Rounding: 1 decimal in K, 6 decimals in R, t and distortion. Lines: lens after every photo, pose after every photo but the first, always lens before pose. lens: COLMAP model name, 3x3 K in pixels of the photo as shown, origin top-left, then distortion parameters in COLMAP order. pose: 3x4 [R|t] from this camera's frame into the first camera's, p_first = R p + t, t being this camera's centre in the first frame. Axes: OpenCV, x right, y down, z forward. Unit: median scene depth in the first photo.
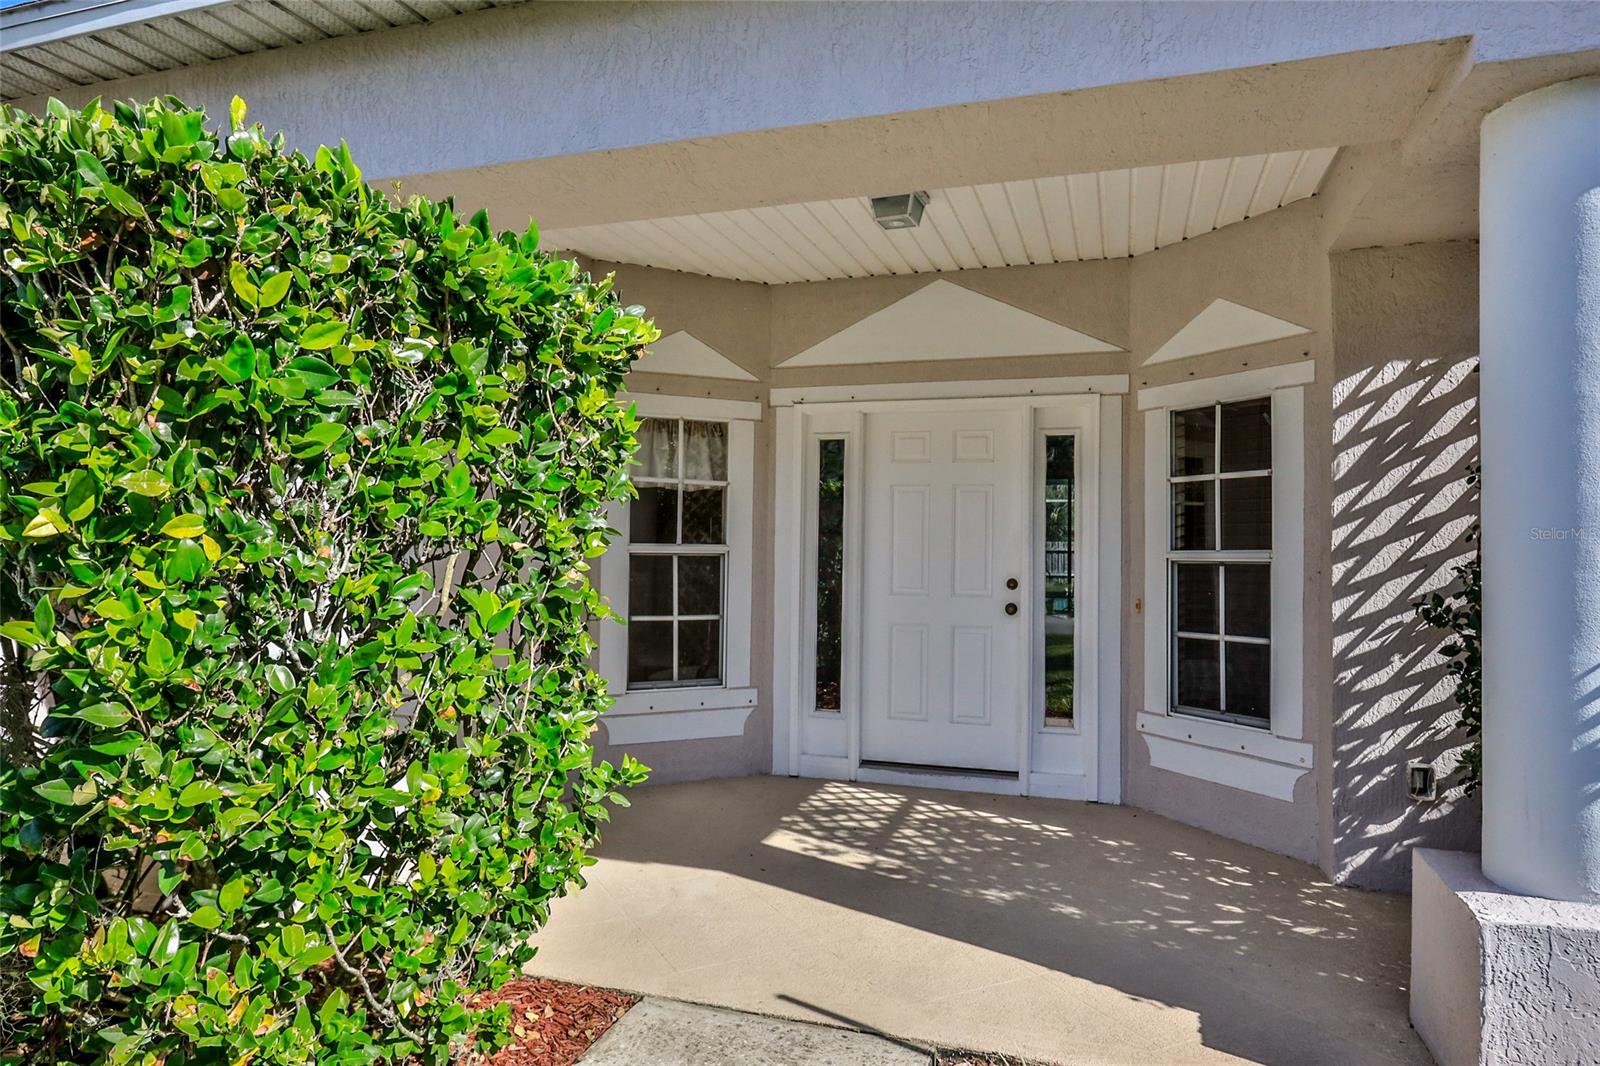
lens RADIAL K [[988.1, 0, 795.3], [0, 988.1, 530.0], [0, 0, 1]] dist [-0.004686, 0.002280]
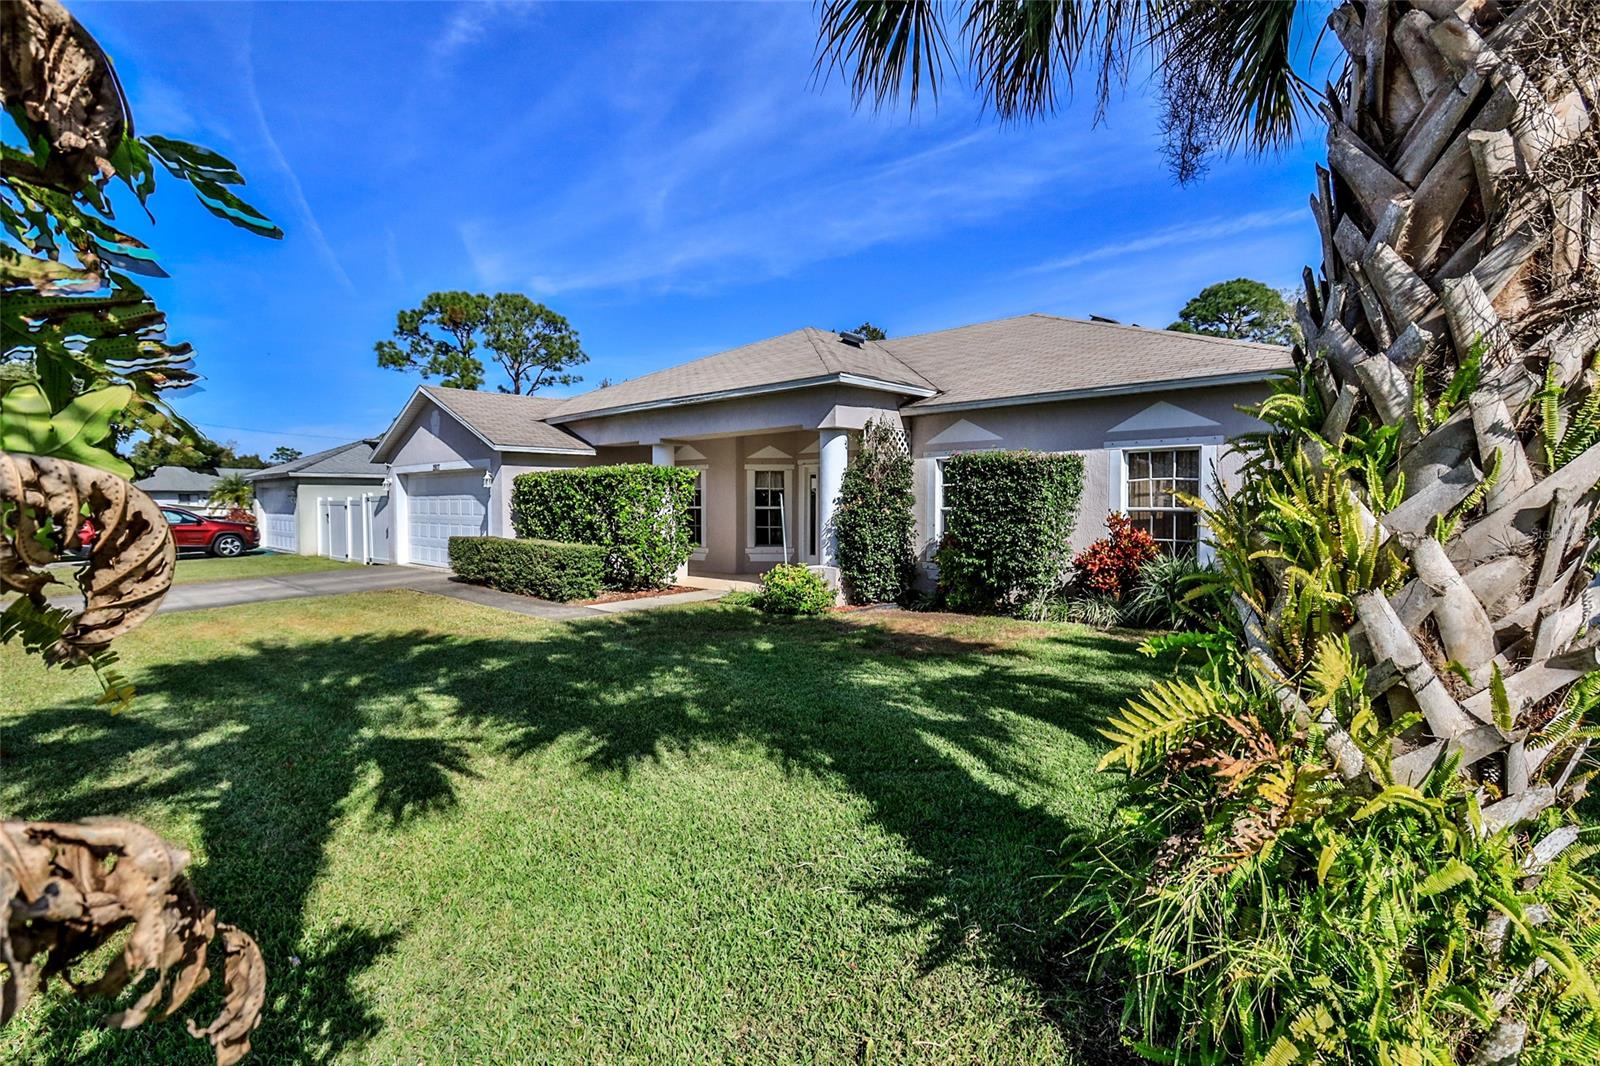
lens RADIAL K [[774.1, 0, 797.2], [0, 774.1, 535.4], [0, 0, 1]] dist [0.024008, 0.000736]
pose [[0.896505, 0.008907, -0.442944, 1.451864], [0.017454, 0.998312, 0.055402, -0.040783], [0.442689, -0.057399, 0.894836, -1.743664]]
